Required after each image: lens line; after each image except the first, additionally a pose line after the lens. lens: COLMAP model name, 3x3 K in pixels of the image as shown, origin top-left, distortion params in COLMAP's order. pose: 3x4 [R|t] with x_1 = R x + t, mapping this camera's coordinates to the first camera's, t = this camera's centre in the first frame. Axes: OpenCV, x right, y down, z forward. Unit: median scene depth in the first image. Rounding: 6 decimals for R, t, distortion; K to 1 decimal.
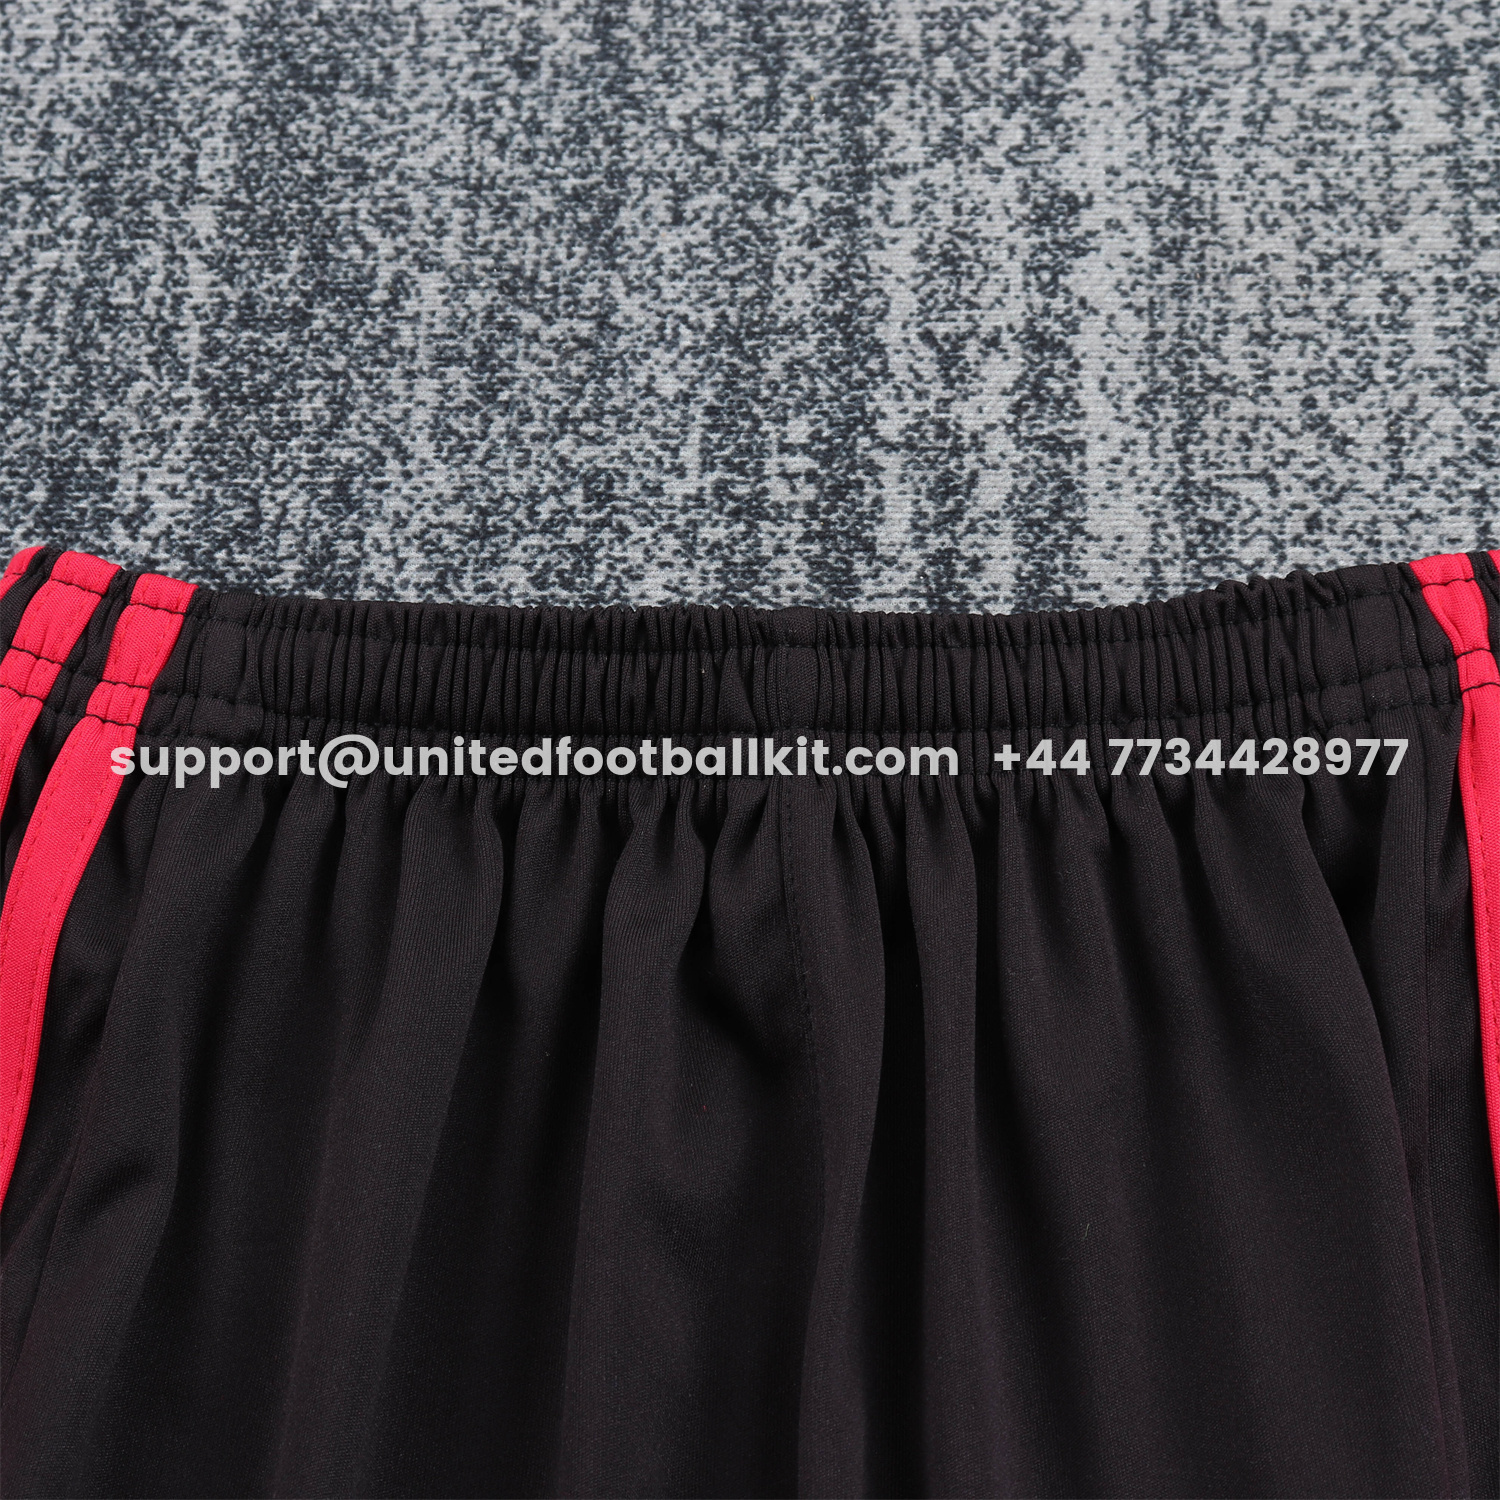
lens RADIAL K [[3386.1, 0, 748.9], [0, 3386.1, 751.1], [0, 0, 1]] dist [0.009944, 0.000000]
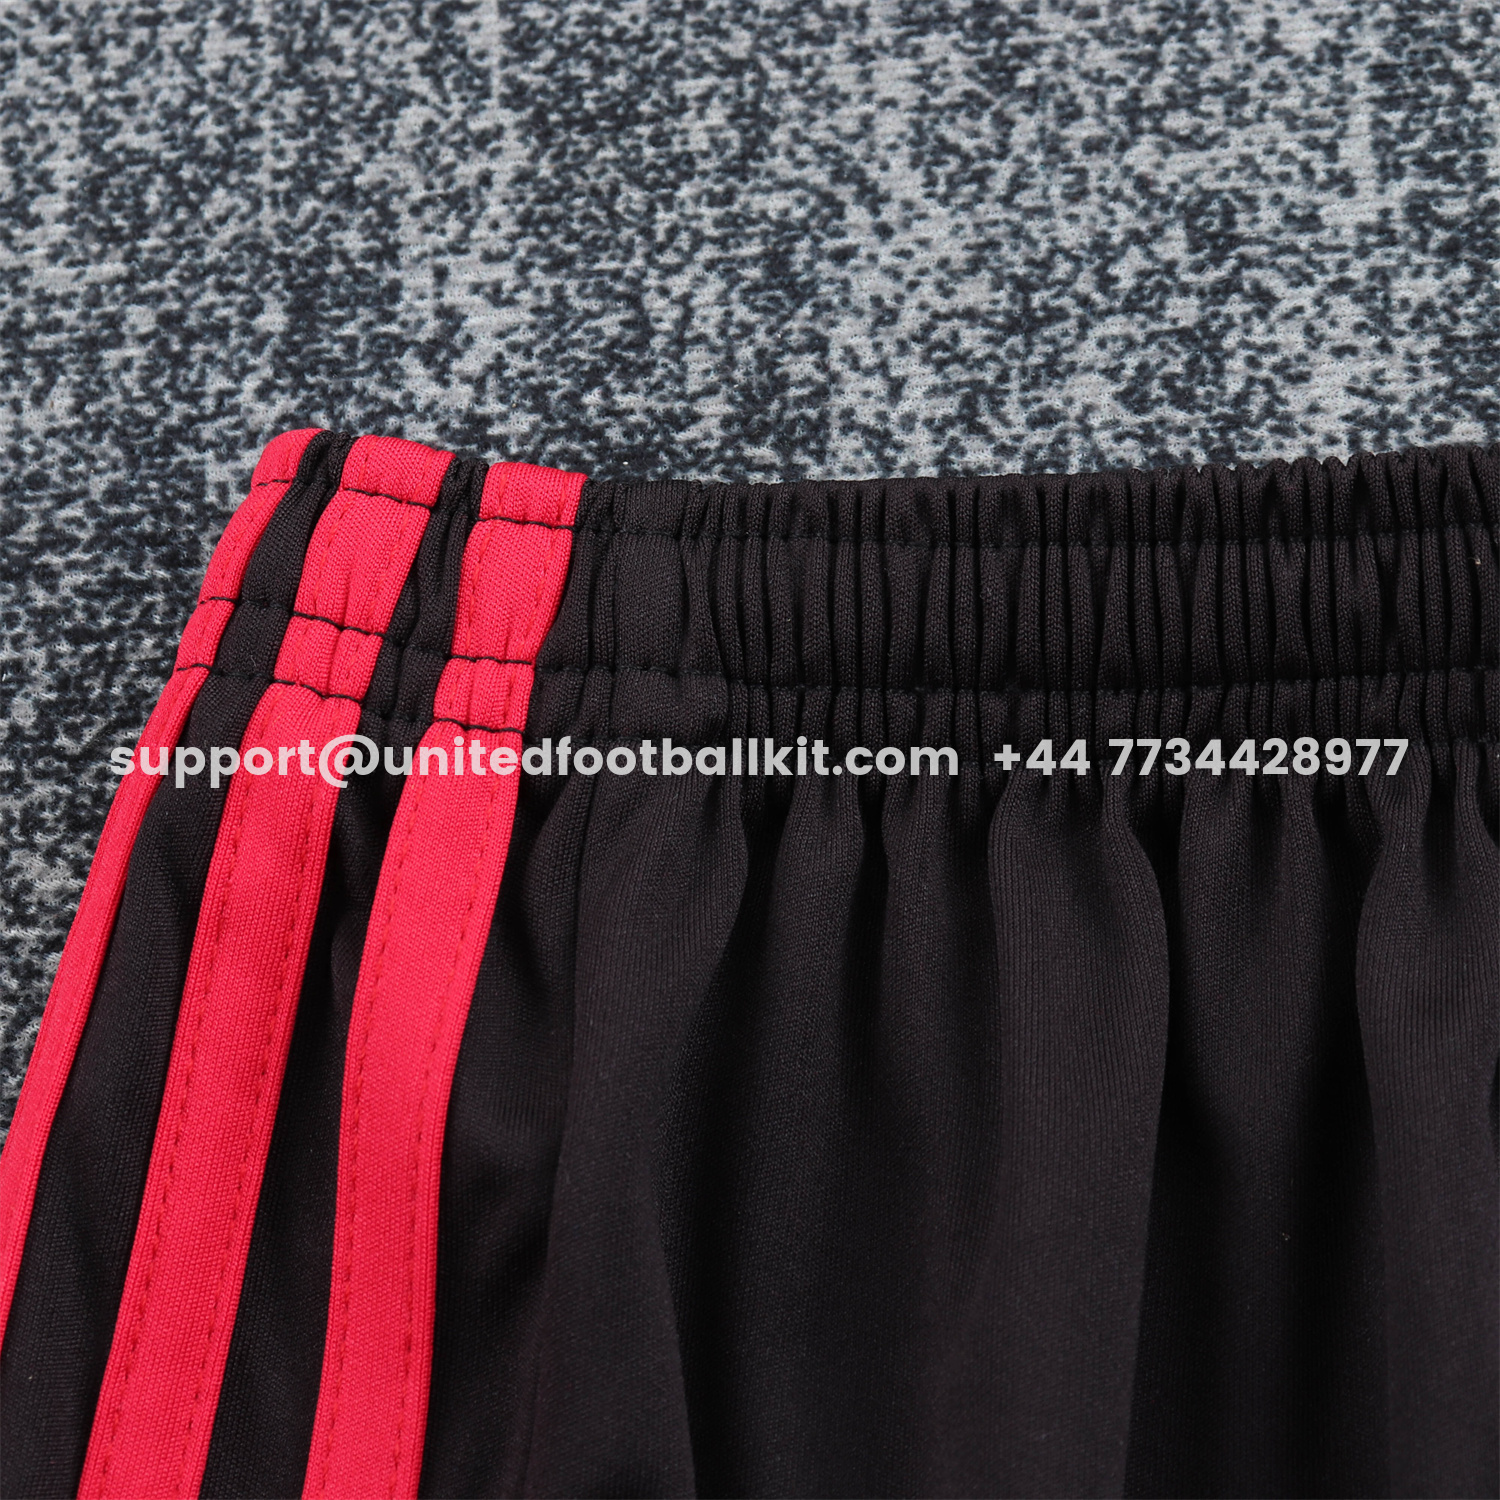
lens RADIAL K [[4794.3, 0, 750.6], [0, 4794.3, 749.2], [0, 0, 1]] dist [0.010230, 0.000000]
pose [[0.995342, -0.089724, -0.035262, -0.102659], [0.093052, 0.989774, 0.108118, -0.084642], [0.025200, -0.110896, 0.993512, 0.149824]]
